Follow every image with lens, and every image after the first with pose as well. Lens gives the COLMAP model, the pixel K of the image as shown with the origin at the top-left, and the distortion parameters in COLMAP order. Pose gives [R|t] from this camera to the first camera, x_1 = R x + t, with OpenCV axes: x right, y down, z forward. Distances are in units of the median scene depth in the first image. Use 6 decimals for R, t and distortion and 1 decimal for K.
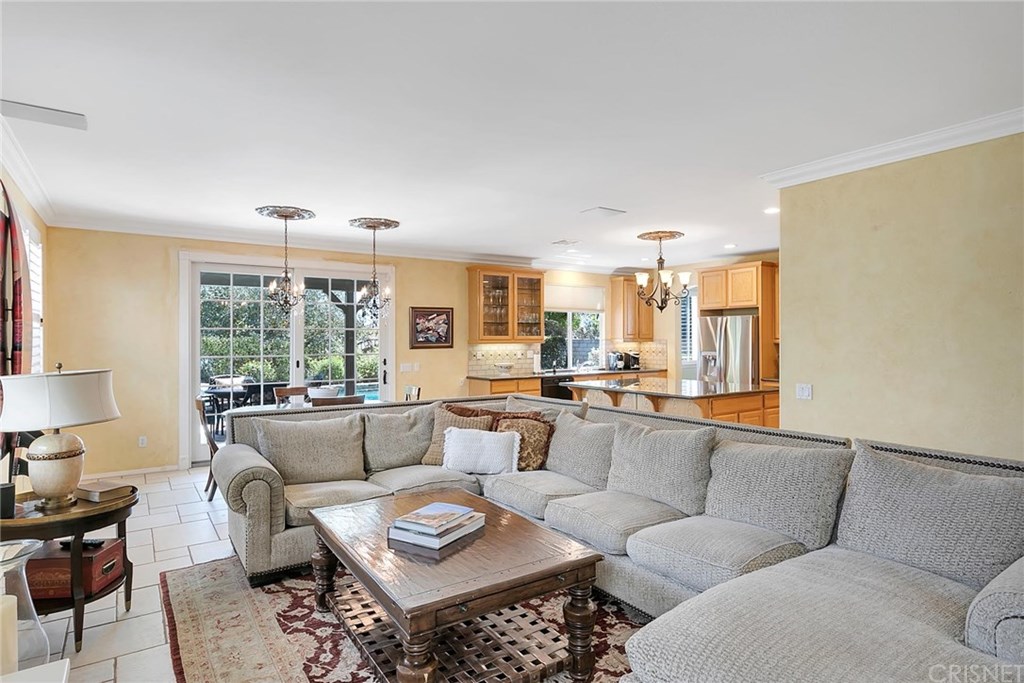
lens RADIAL K [[551.1, 0, 511.7], [0, 551.1, 332.1], [0, 0, 1]] dist [0.002811, 0.000003]
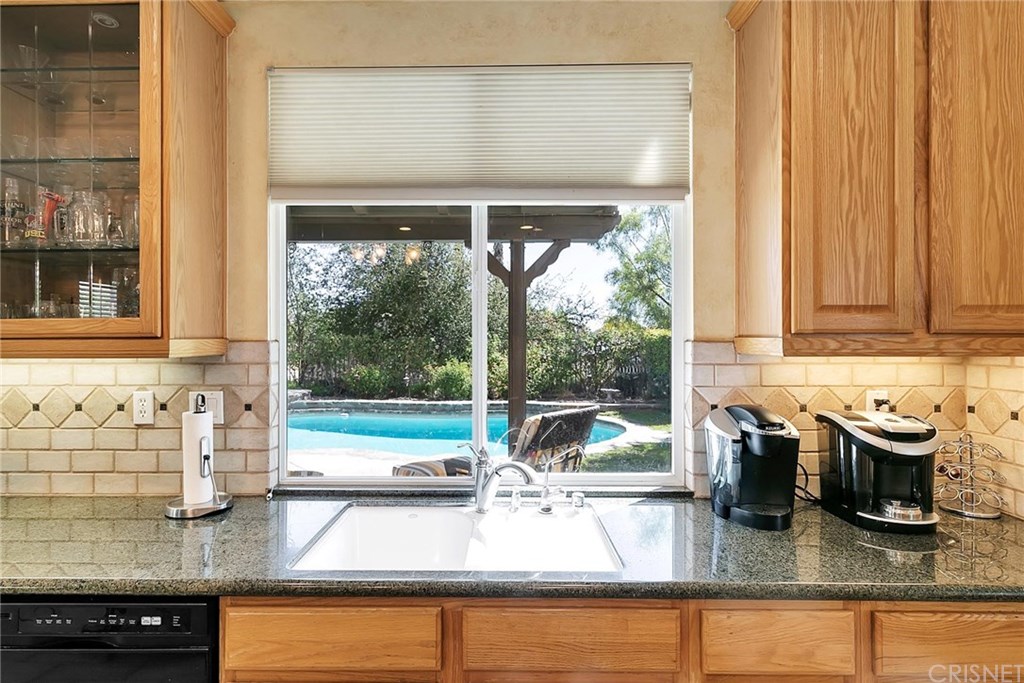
lens RADIAL K [[515.5, 0, 511.7], [0, 515.5, 332.8], [0, 0, 1]] dist [0.004189, 0.000118]
pose [[0.816238, -0.001774, -0.577714, 0.253900], [0.004761, 0.999982, 0.003655, 0.011947], [0.577697, -0.005734, 0.816231, 0.942919]]
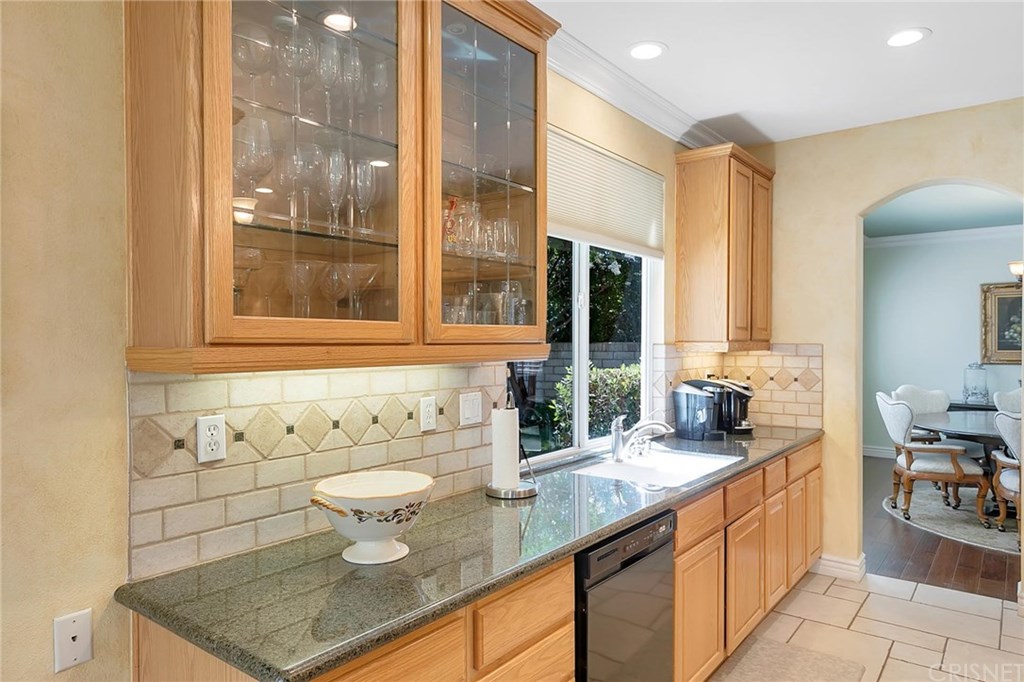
lens RADIAL K [[650.7, 0, 512.0], [0, 650.7, 341.0], [0, 0, 1]] dist [0.000200, 0.000864]
pose [[0.951816, 0.002967, 0.306655, -0.033262], [-0.005832, 0.999947, 0.008428, 0.011008], [-0.306613, -0.009811, 0.951784, 0.772415]]
